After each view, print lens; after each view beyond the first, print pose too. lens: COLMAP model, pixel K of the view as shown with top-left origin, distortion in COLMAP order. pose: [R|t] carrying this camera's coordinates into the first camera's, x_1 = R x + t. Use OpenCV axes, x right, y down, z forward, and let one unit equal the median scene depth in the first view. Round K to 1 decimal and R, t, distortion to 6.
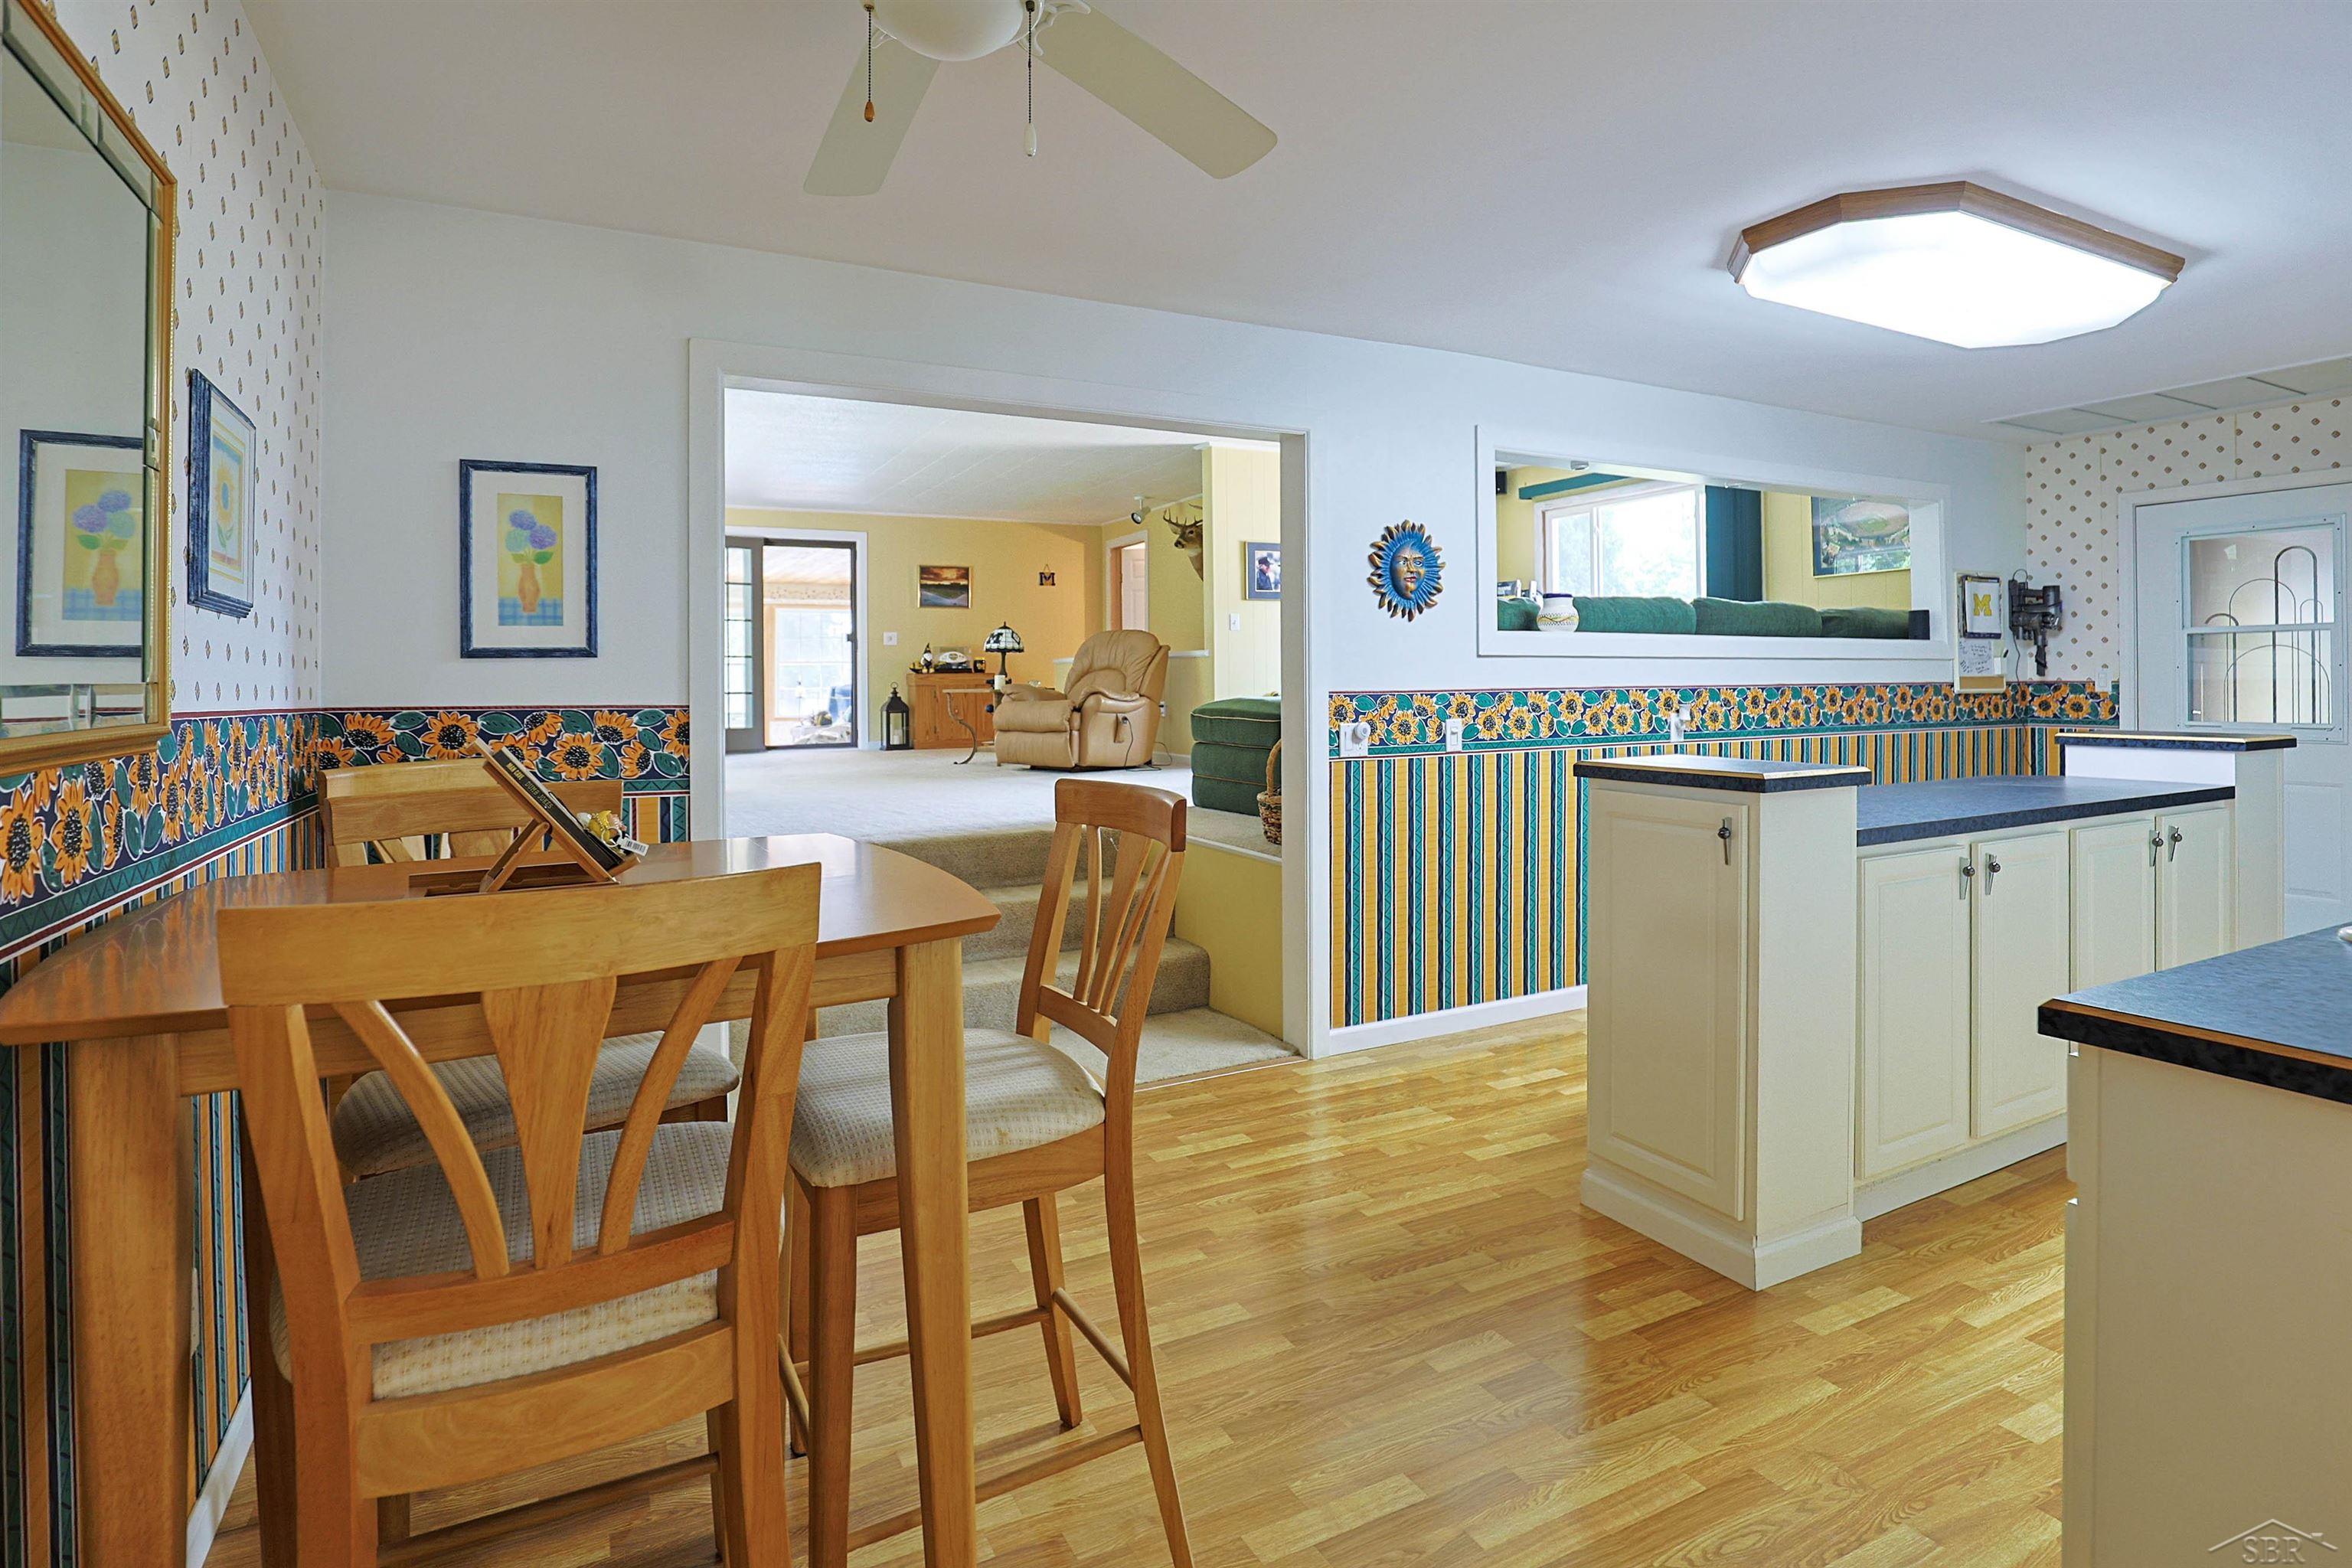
lens RADIAL K [[1145.5, 0, 1187.0], [0, 1145.5, 701.2], [0, 0, 1]] dist [-0.032465, 0.004105]
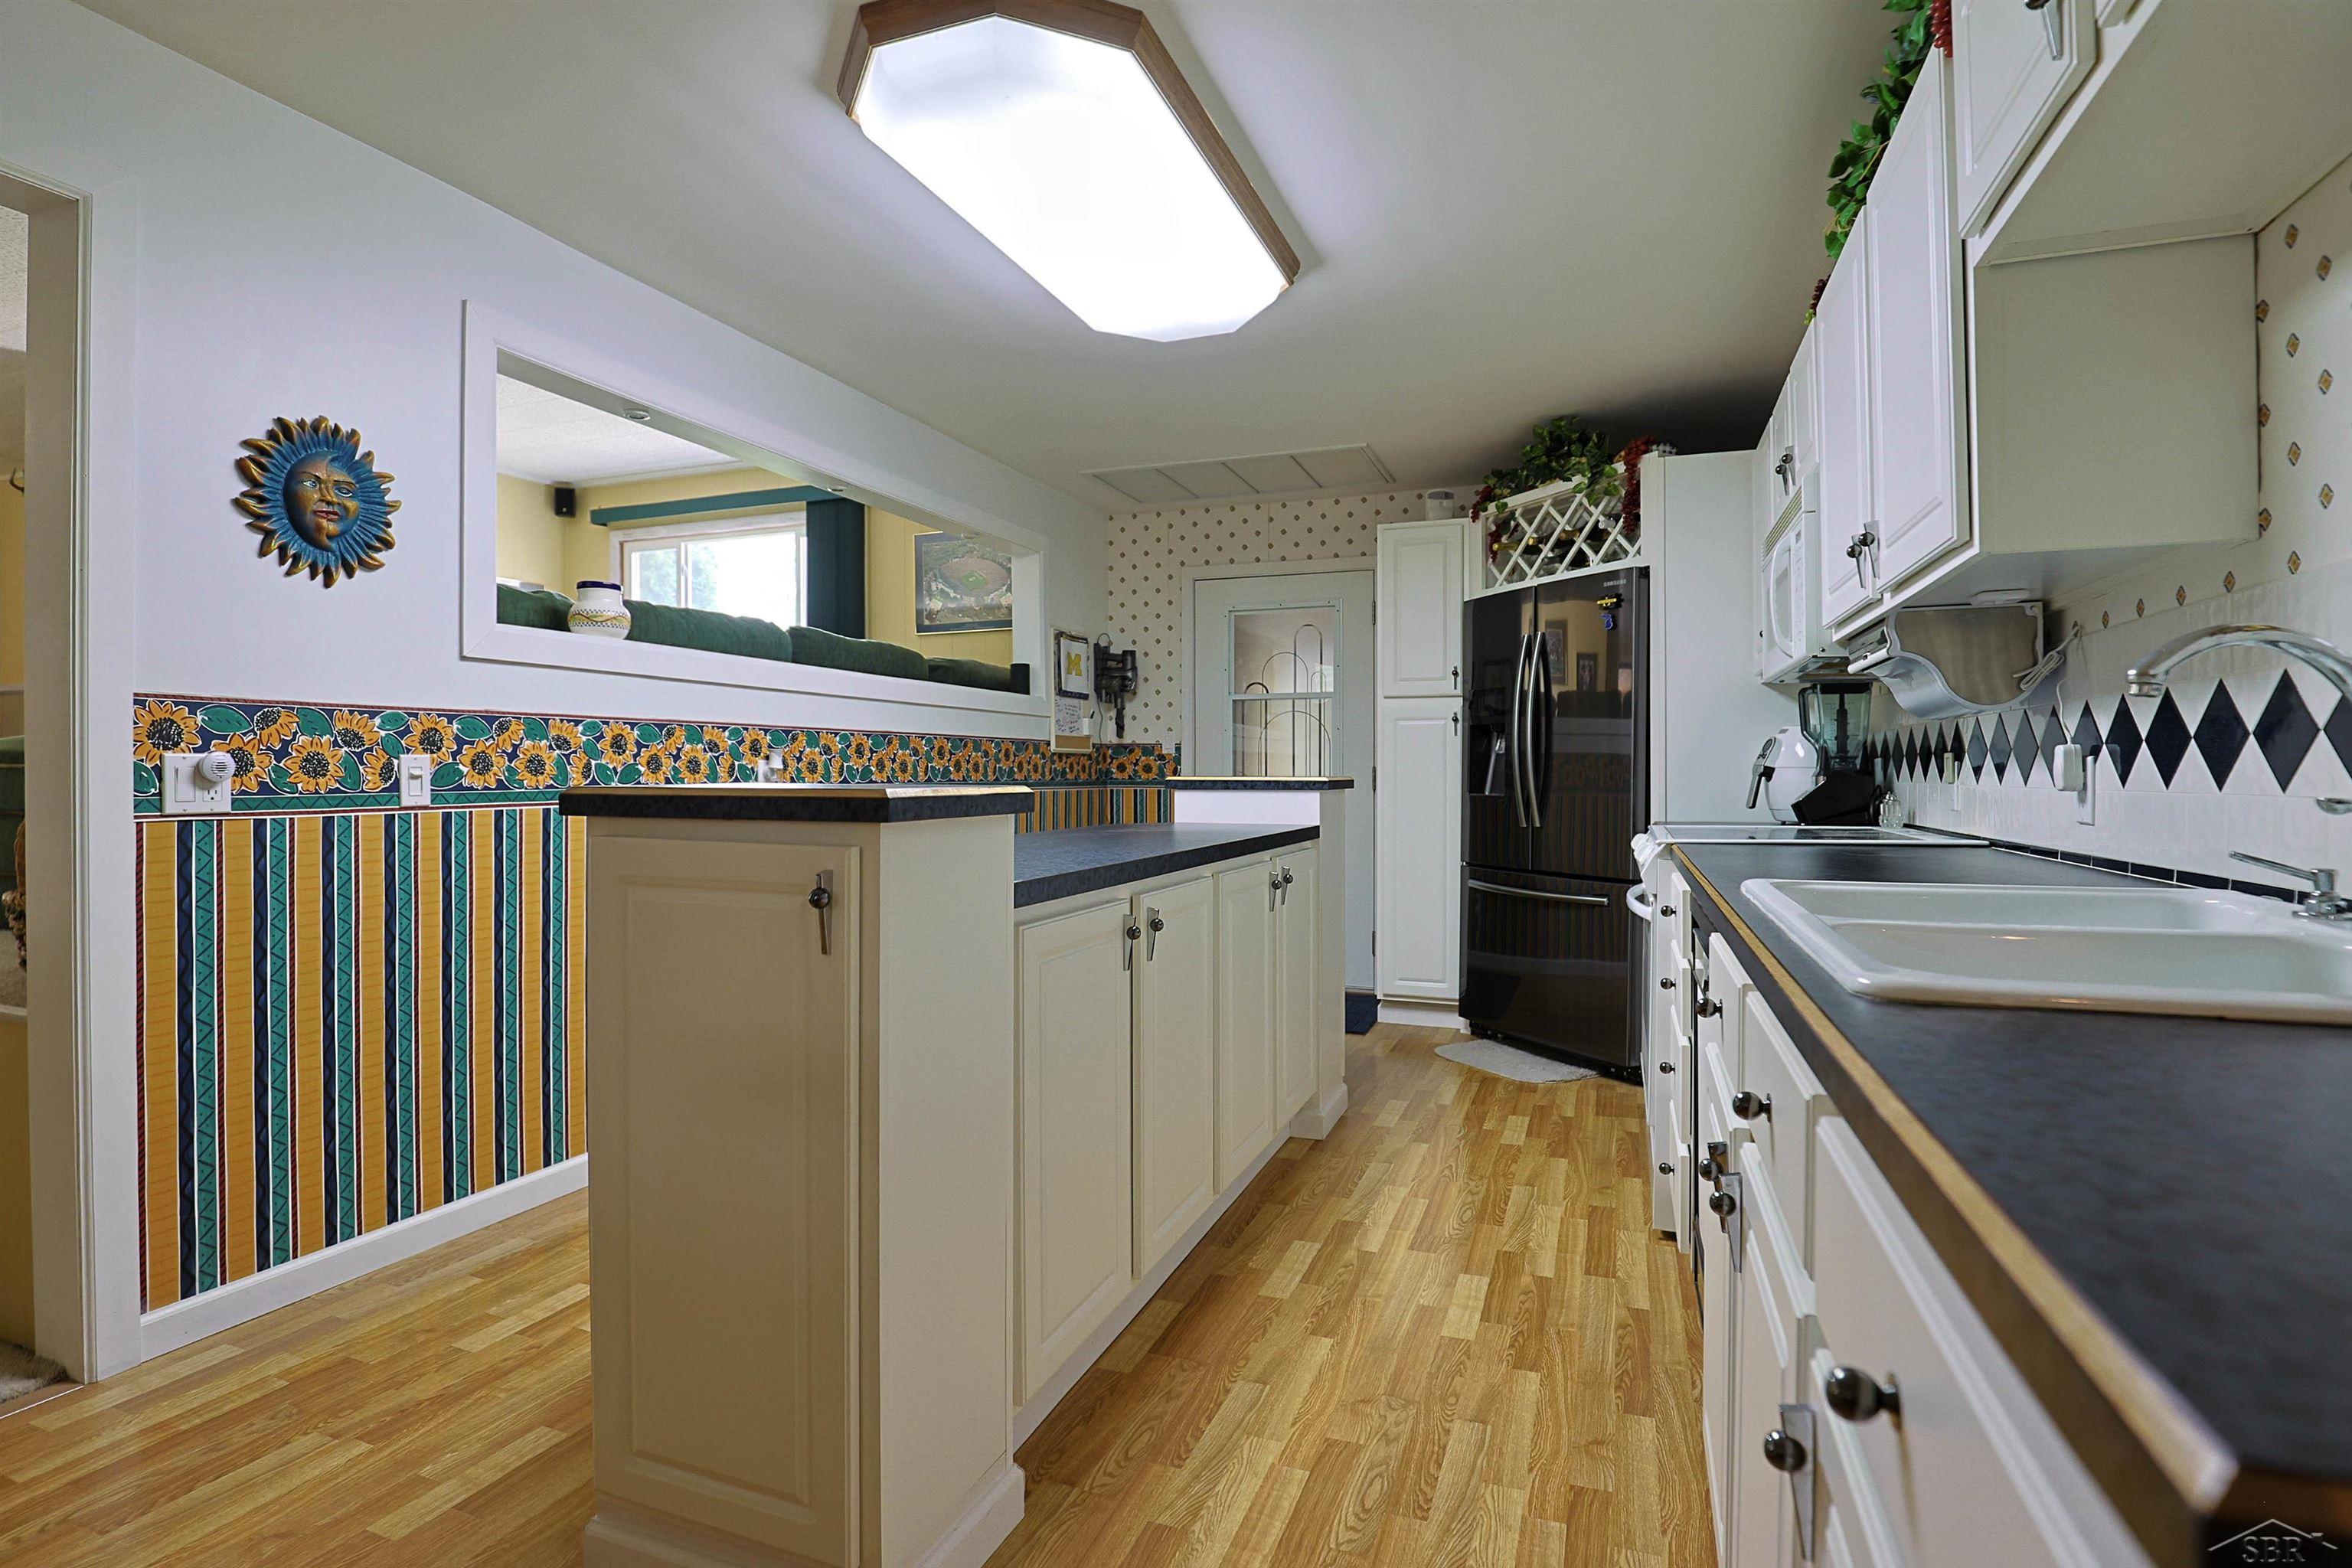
lens RADIAL K [[1145.5, 0, 1177.6], [0, 1145.5, 776.1], [0, 0, 1]] dist [-0.032465, 0.004105]
pose [[0.738583, 0.009048, 0.674101, 0.127675], [-0.000514, 0.999917, -0.012858, 0.036324], [-0.674162, 0.009150, 0.738527, 0.266552]]
